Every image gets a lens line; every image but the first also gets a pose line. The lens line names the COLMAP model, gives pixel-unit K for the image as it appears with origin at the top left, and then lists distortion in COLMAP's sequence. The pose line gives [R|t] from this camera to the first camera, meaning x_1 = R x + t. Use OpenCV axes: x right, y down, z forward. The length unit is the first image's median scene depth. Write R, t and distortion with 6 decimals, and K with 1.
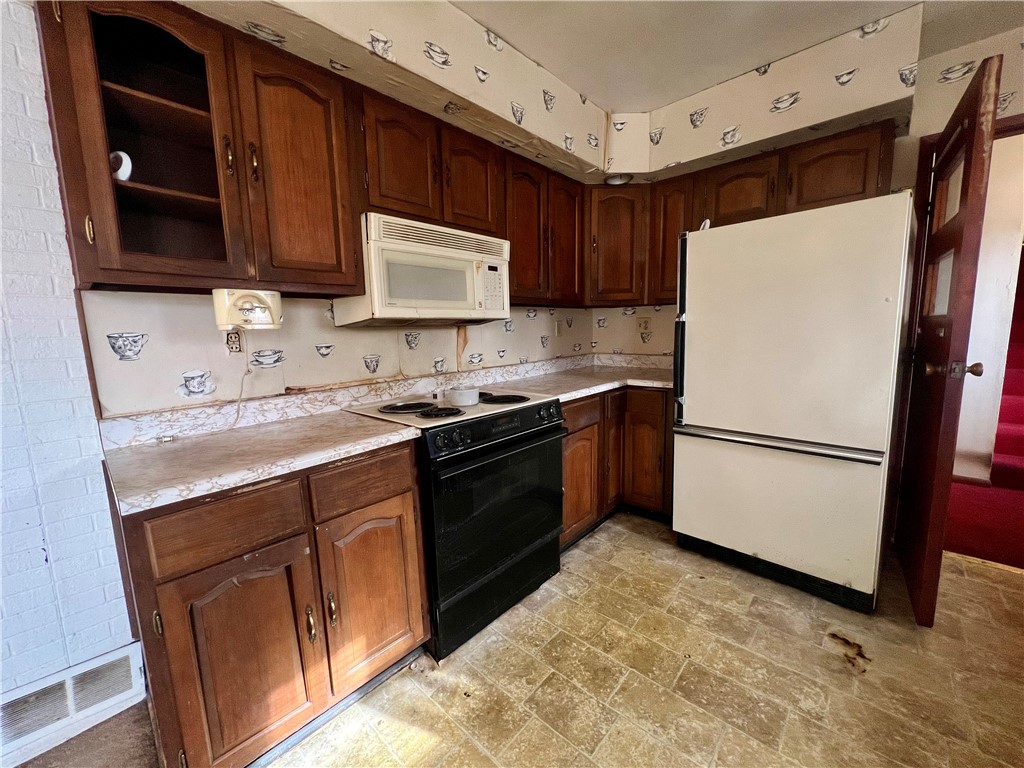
lens RADIAL K [[409.4, 0, 514.0], [0, 409.4, 384.1], [0, 0, 1]] dist [-0.000399, -0.000060]
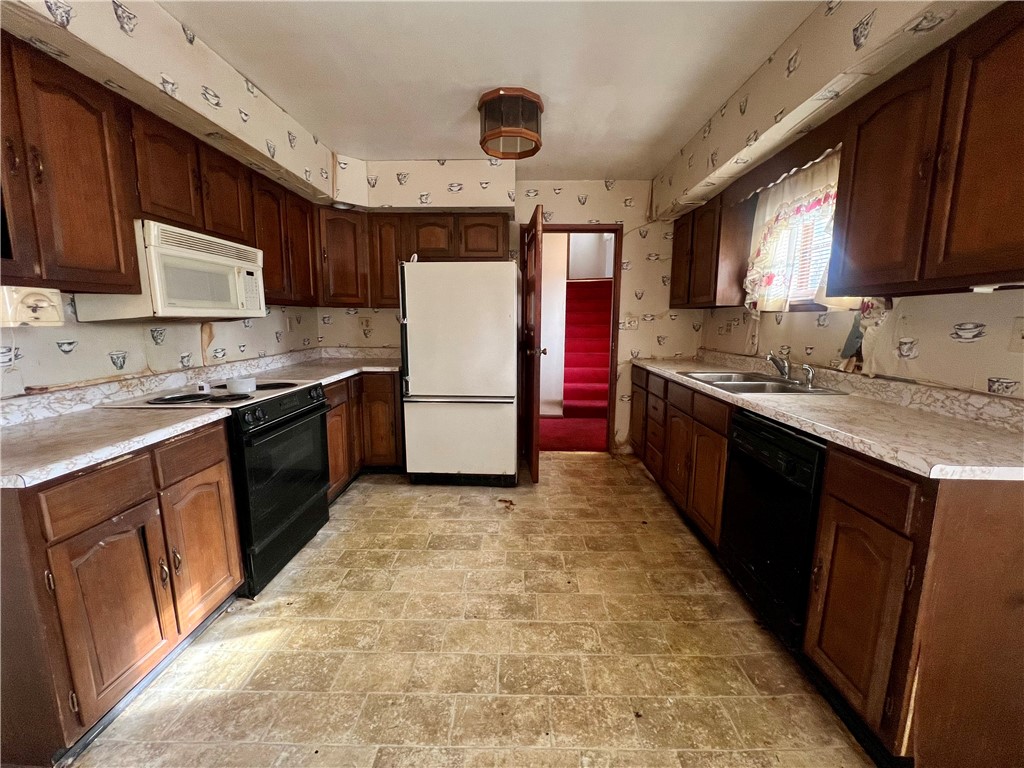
lens RADIAL K [[424.5, 0, 513.6], [0, 424.5, 384.1], [0, 0, 1]] dist [-0.000734, -0.000038]
pose [[0.751401, -0.071050, 0.656010, -0.327791], [0.063516, 0.997357, 0.035268, 0.034012], [-0.656782, 0.015167, 0.753928, -0.411415]]
